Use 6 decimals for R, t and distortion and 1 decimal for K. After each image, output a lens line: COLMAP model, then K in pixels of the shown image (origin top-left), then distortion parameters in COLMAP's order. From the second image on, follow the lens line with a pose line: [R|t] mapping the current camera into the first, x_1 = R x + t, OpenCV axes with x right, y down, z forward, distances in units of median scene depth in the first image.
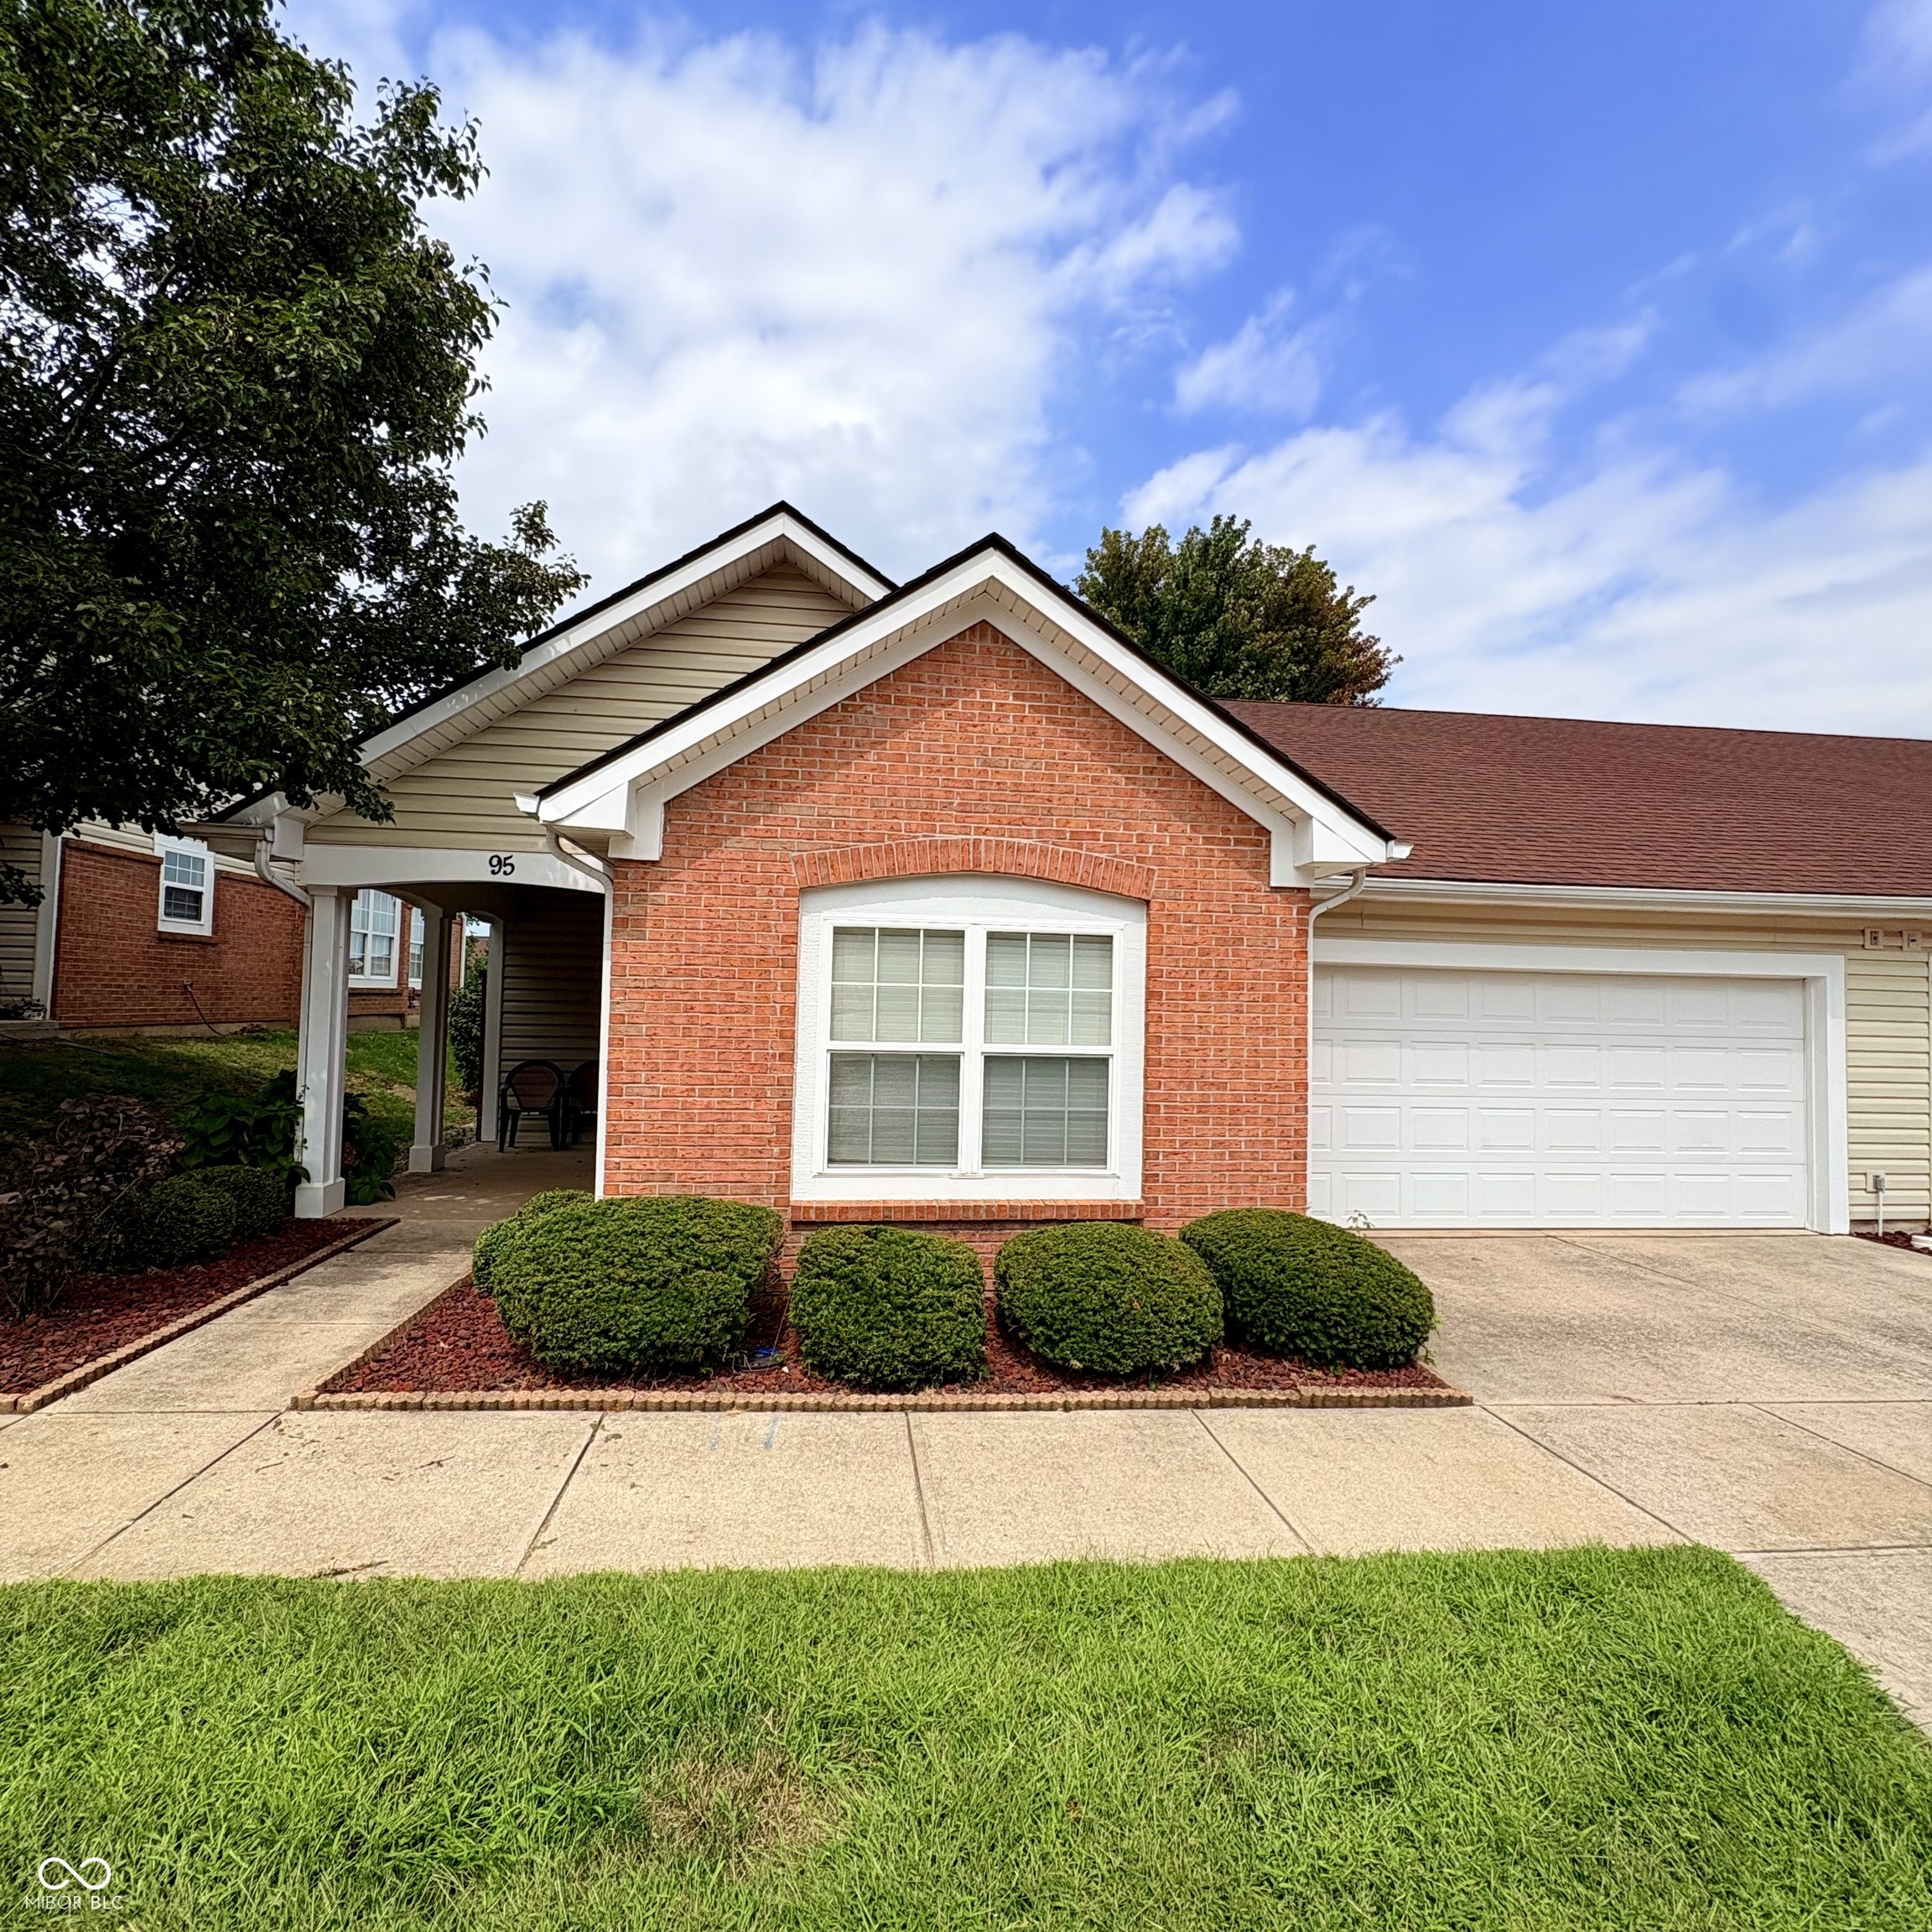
lens RADIAL K [[1022.8, 0, 966.0], [0, 1022.8, 966.0], [0, 0, 1]] dist [-0.001298, 0.000973]
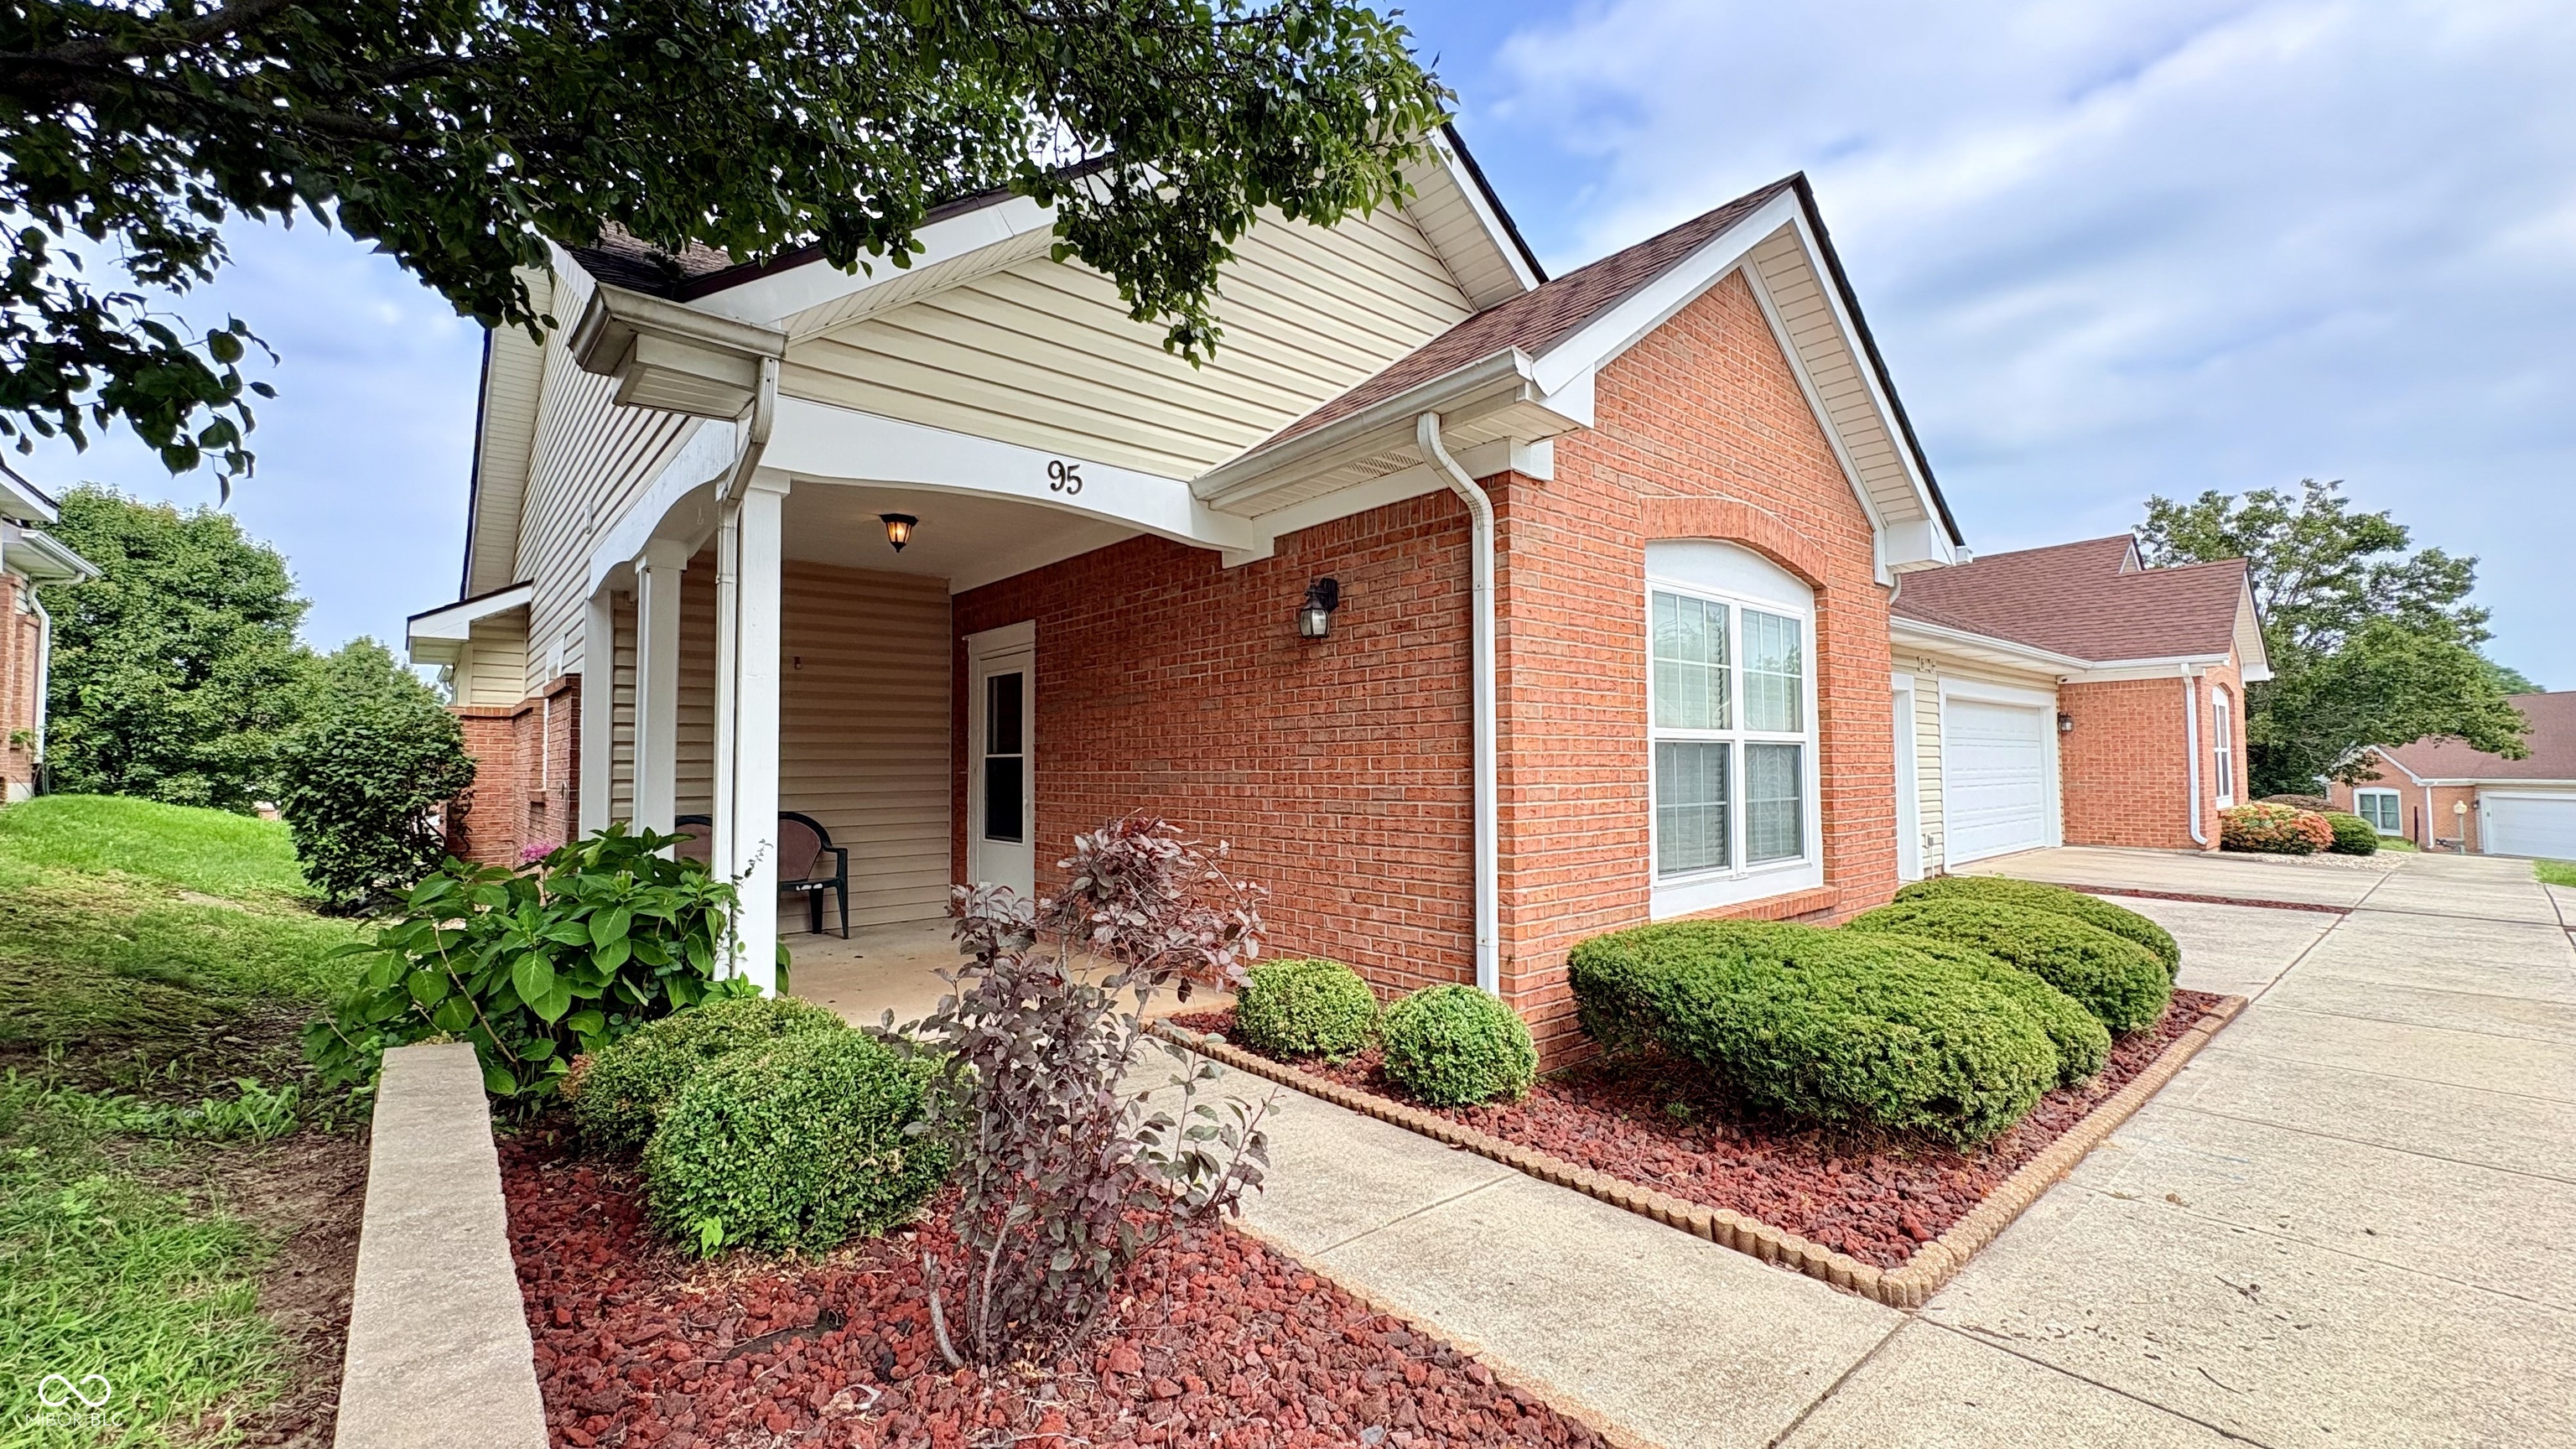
lens RADIAL K [[1020.4, 0, 1288.0], [0, 1020.4, 724.5], [0, 0, 1]] dist [-0.001684, 0.000188]
pose [[0.830592, -0.006615, 0.556842, -0.828893], [0.007874, 0.999969, 0.000135, 0.067520], [-0.556825, 0.004272, 0.830619, 0.470592]]
